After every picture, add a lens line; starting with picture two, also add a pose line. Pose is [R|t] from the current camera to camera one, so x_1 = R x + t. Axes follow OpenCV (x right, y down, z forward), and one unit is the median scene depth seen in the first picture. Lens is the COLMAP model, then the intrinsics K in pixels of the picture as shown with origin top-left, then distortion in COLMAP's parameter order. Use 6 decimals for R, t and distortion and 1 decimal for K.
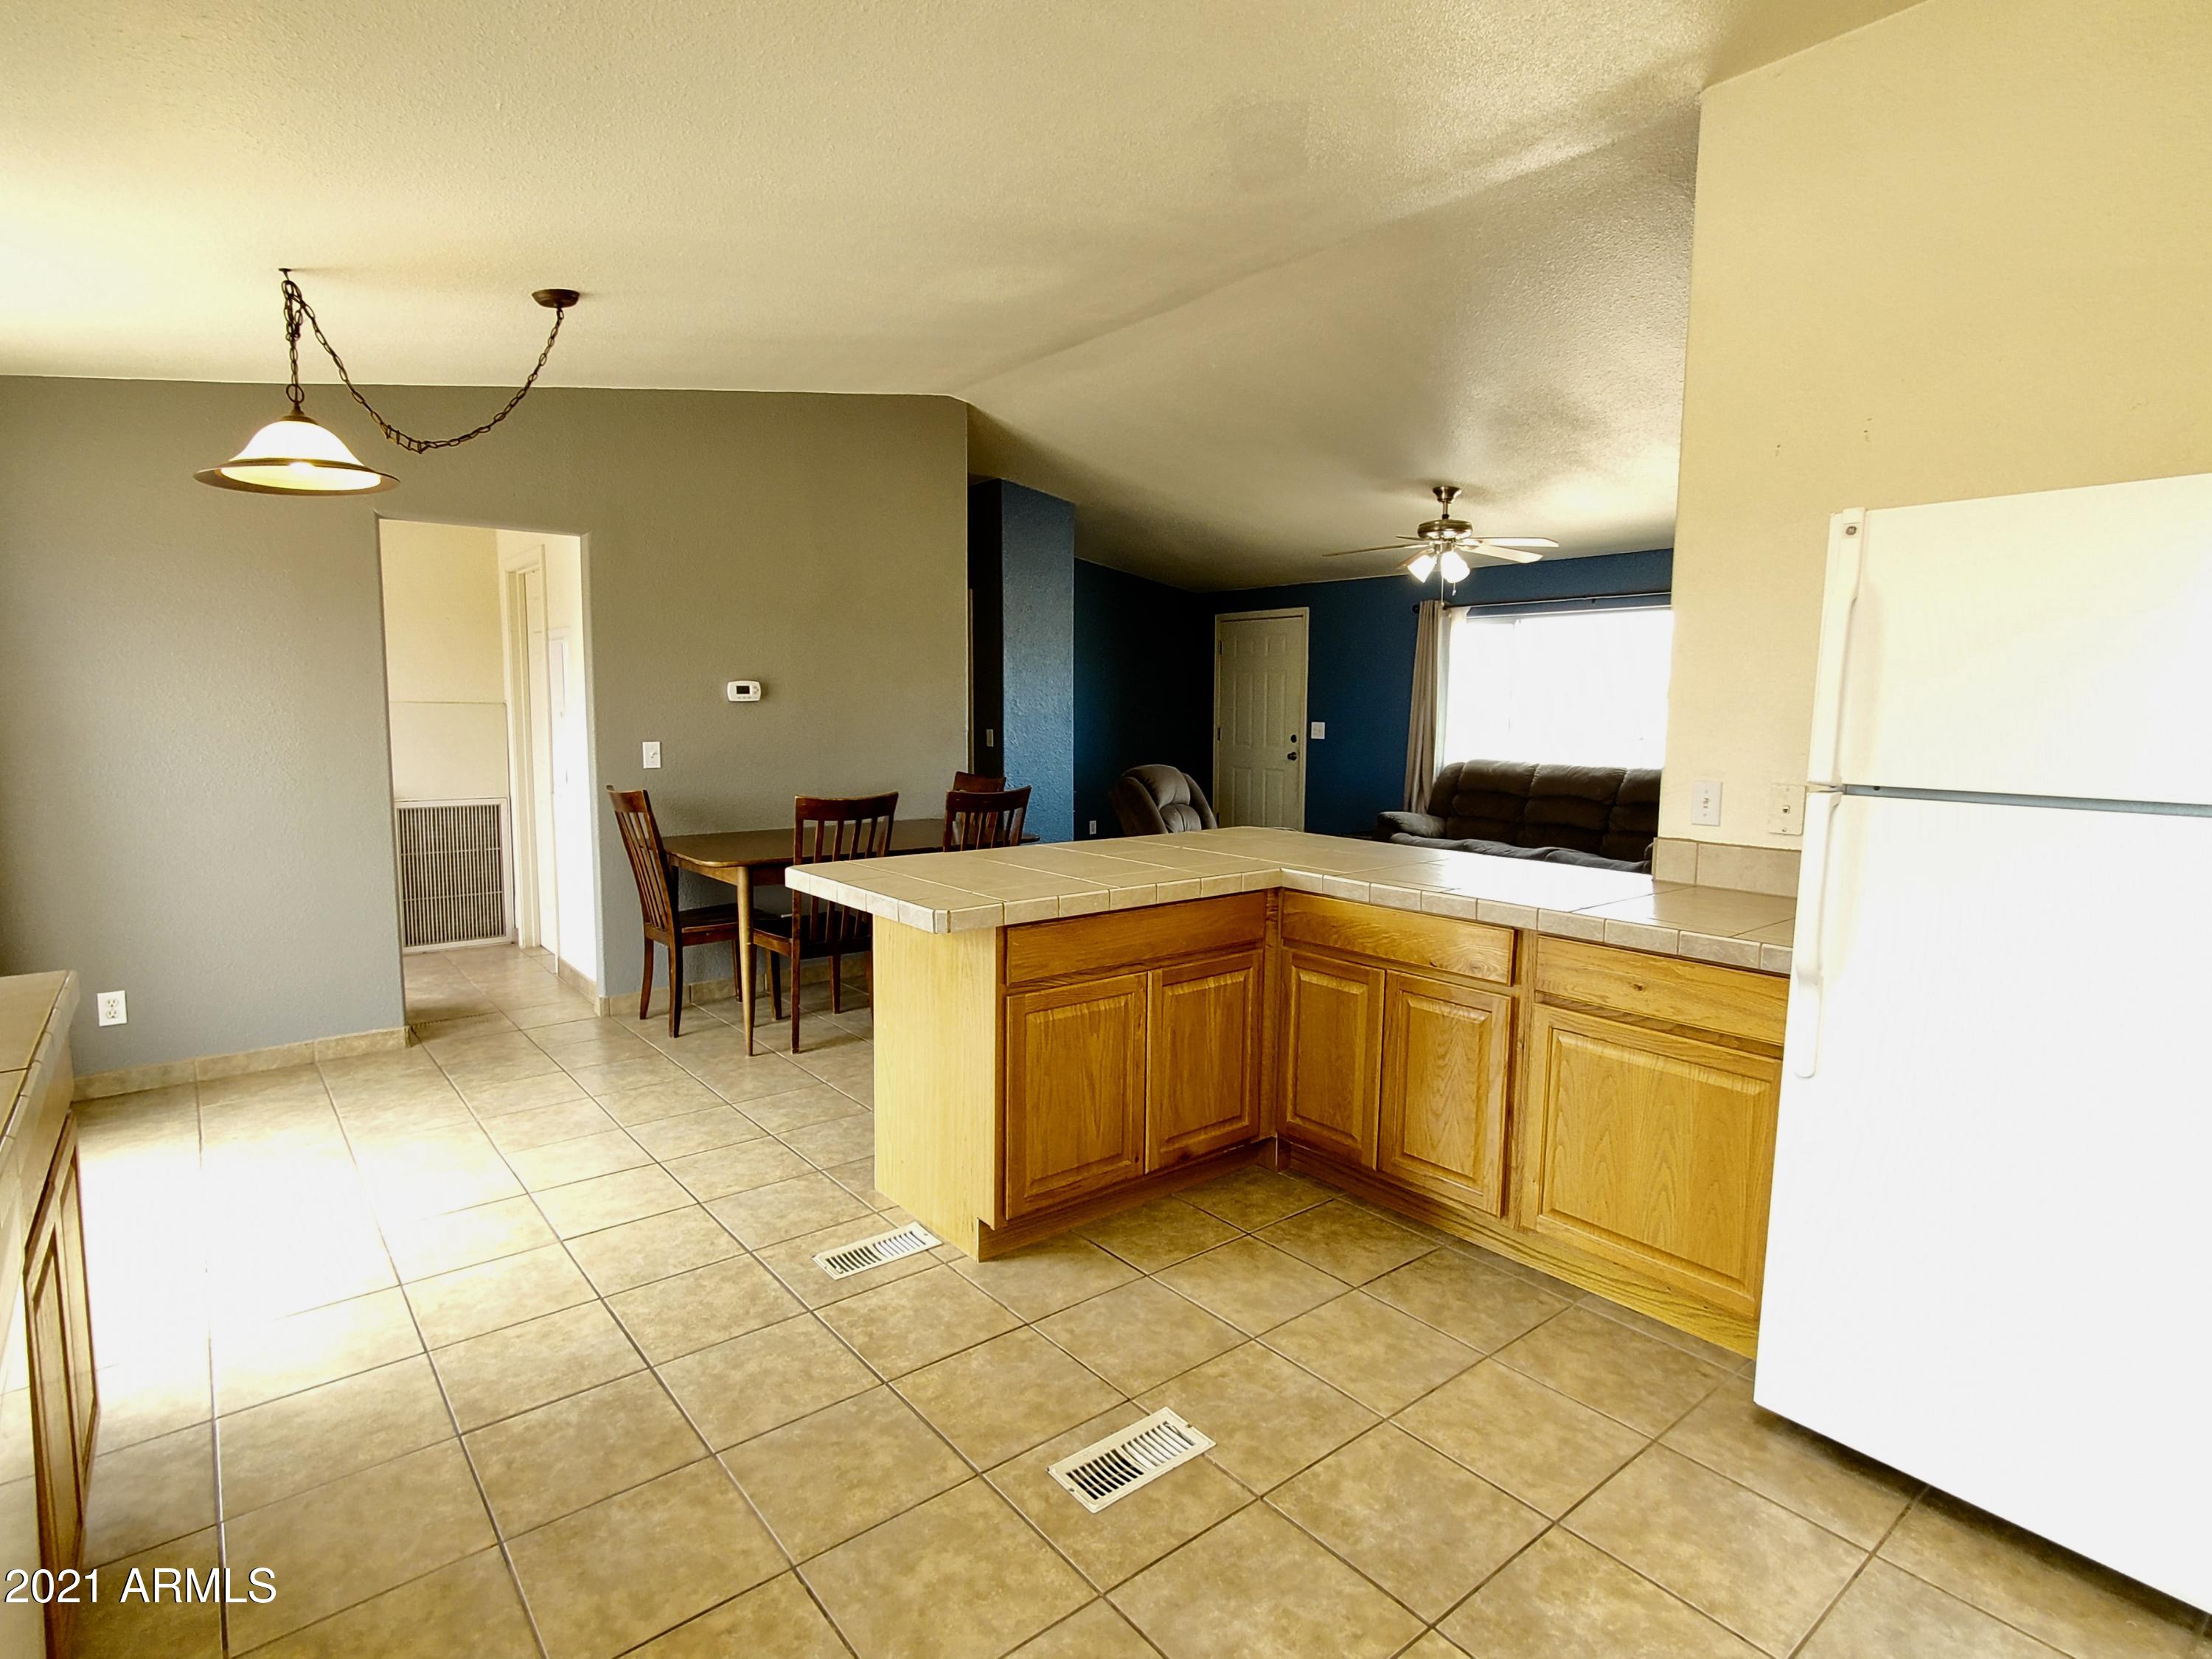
lens RADIAL K [[1136.8, 0, 1103.9], [0, 1136.8, 826.7], [0, 0, 1]] dist [0.005261, 0.004857]
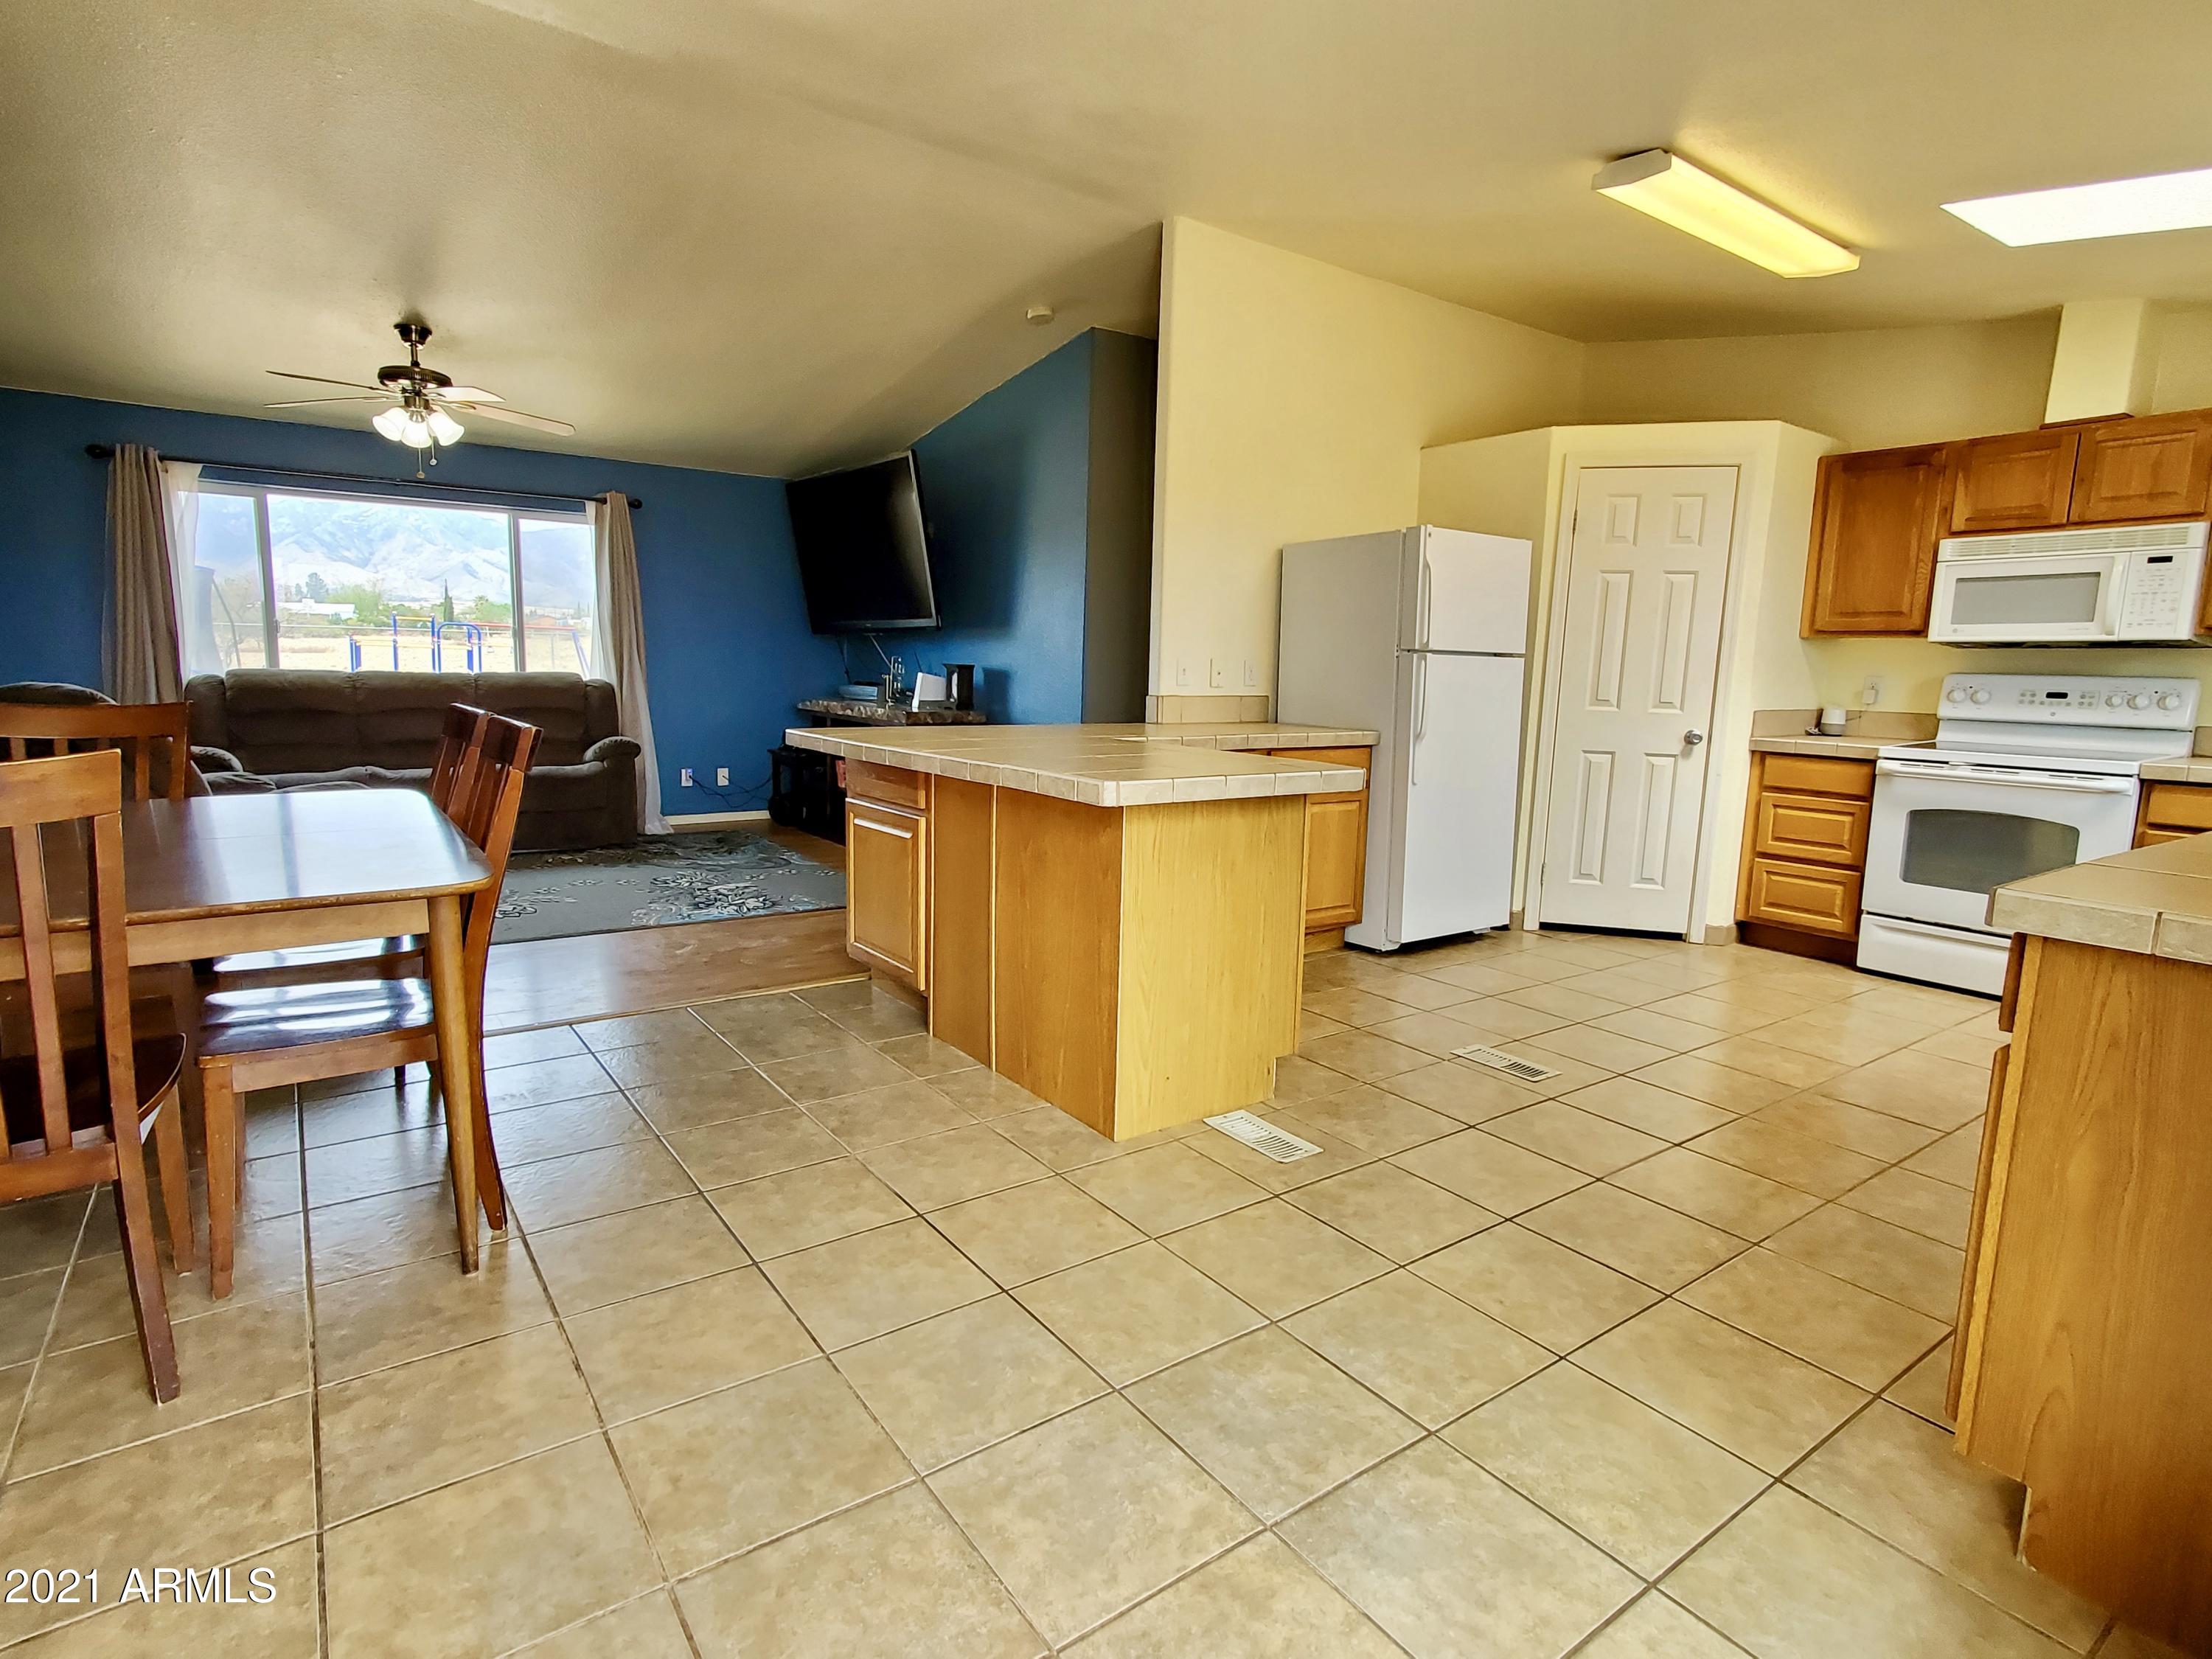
lens RADIAL K [[1136.8, 0, 1107.2], [0, 1136.8, 819.4], [0, 0, 1]] dist [0.005261, 0.004857]
pose [[0.049882, -0.144805, 0.988202, -1.387134], [0.084466, 0.986501, 0.140292, -0.061545], [-0.995177, 0.076472, 0.061439, 1.271935]]
